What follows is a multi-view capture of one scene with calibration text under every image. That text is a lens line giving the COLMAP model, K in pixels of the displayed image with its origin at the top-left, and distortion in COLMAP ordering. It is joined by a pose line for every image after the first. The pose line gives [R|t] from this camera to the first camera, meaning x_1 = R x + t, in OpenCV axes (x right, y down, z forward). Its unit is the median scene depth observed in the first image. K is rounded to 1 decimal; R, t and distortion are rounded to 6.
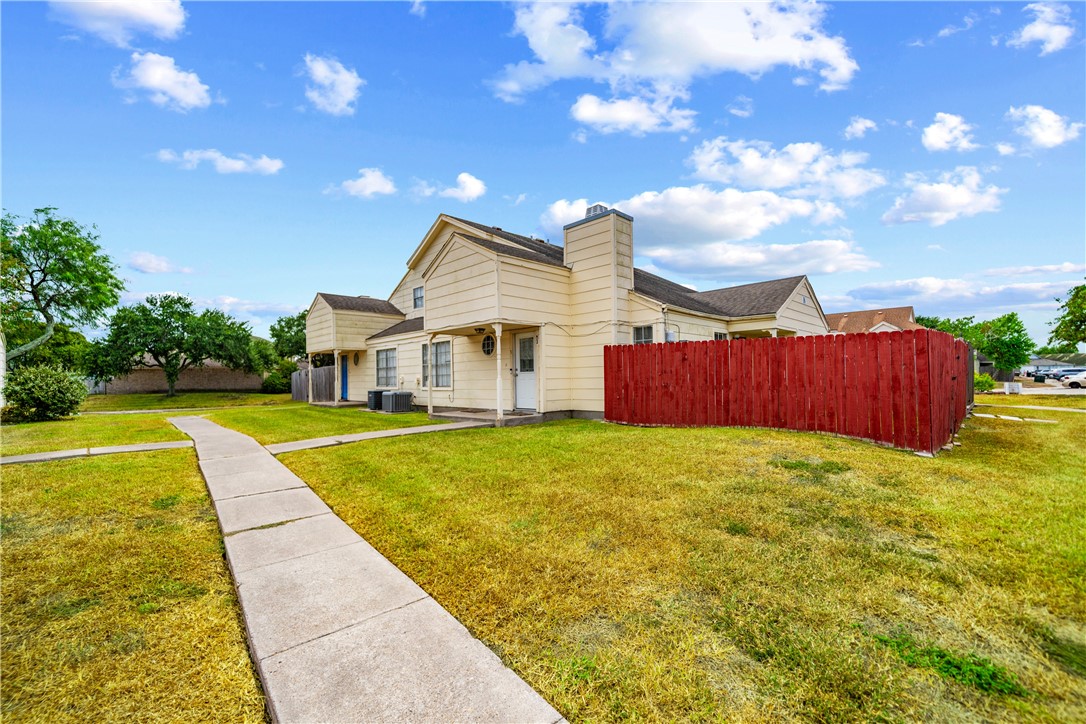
lens RADIAL K [[448.6, 0, 538.7], [0, 448.6, 377.0], [0, 0, 1]] dist [0.000261, -0.000142]
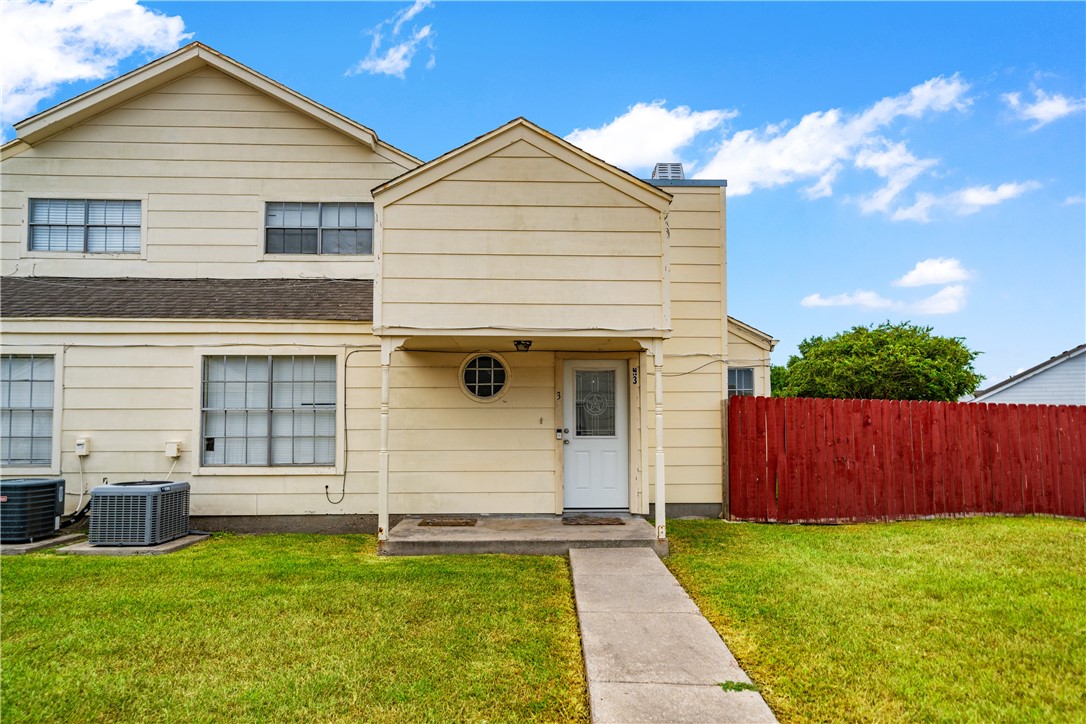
lens RADIAL K [[632.3, 0, 543.1], [0, 632.3, 406.5], [0, 0, 1]] dist [0.004940, 0.000812]
pose [[0.674278, 0.045775, 0.737057, -0.719741], [-0.013956, 0.998689, -0.049256, -0.010029], [-0.738346, 0.022926, 0.674033, 0.659240]]
